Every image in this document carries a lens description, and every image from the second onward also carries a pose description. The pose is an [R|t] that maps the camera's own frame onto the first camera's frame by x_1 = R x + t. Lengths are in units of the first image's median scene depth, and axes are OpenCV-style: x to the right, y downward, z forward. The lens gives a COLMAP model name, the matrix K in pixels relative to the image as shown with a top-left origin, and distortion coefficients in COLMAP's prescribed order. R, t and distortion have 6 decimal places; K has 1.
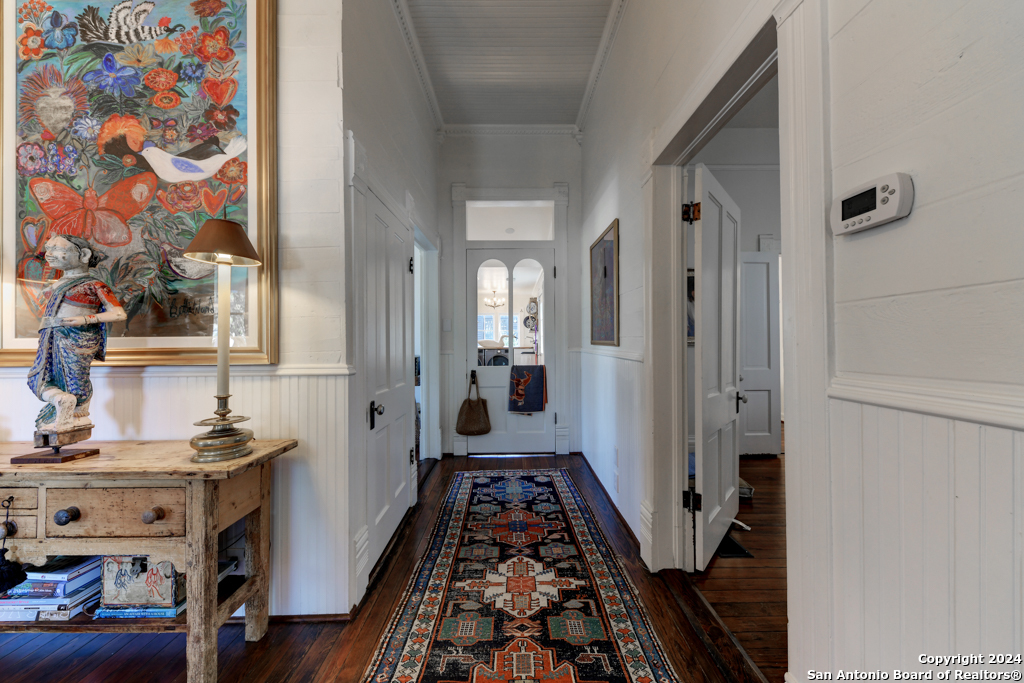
lens RADIAL K [[356.5, 0, 509.5], [0, 356.5, 338.9], [0, 0, 1]] dist [0.006284, -0.003137]
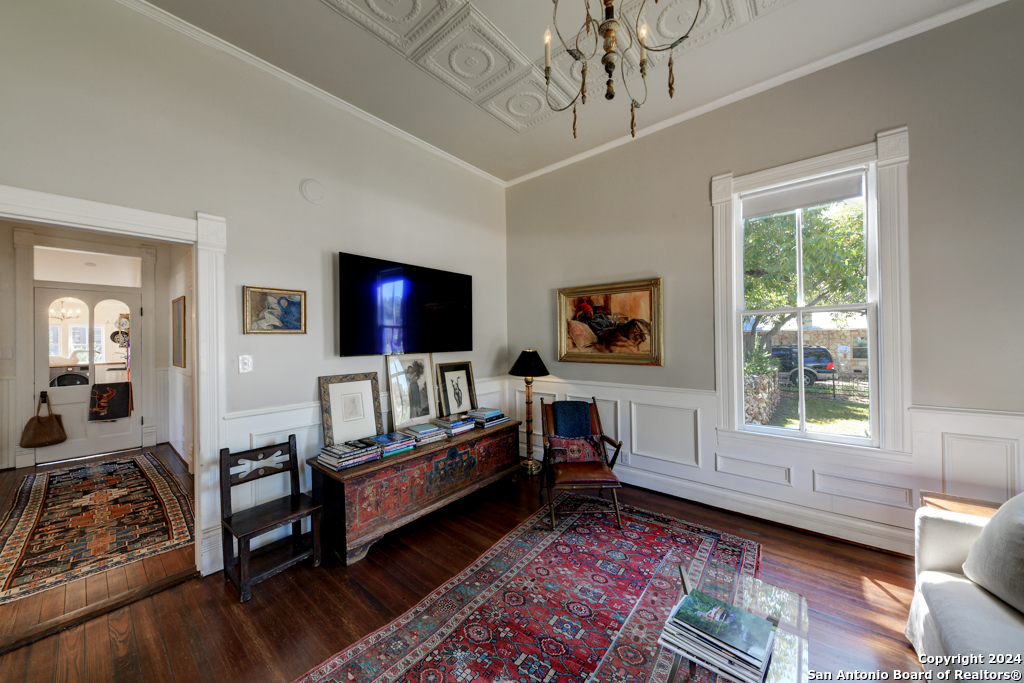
lens RADIAL K [[356.5, 0, 502.5], [0, 356.5, 338.8], [0, 0, 1]] dist [0.006284, -0.003137]
pose [[0.649940, 0.001292, 0.759984, -0.030599], [0.002368, 0.999990, -0.003725, -0.181912], [-0.759982, 0.004221, 0.649931, -2.139733]]
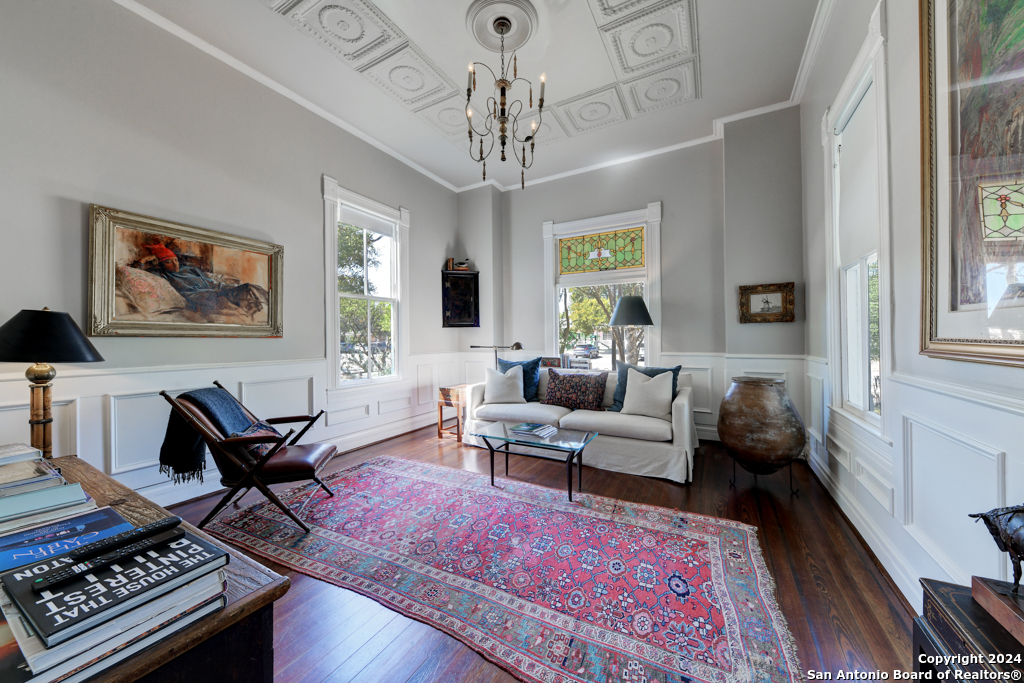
lens RADIAL K [[356.5, 0, 513.8], [0, 356.5, 337.5], [0, 0, 1]] dist [0.006284, -0.003137]
pose [[-0.875955, 0.016684, 0.482104, 0.065190], [0.010882, 0.999831, -0.014829, 0.011936], [-0.482270, -0.007743, -0.875988, -0.376646]]
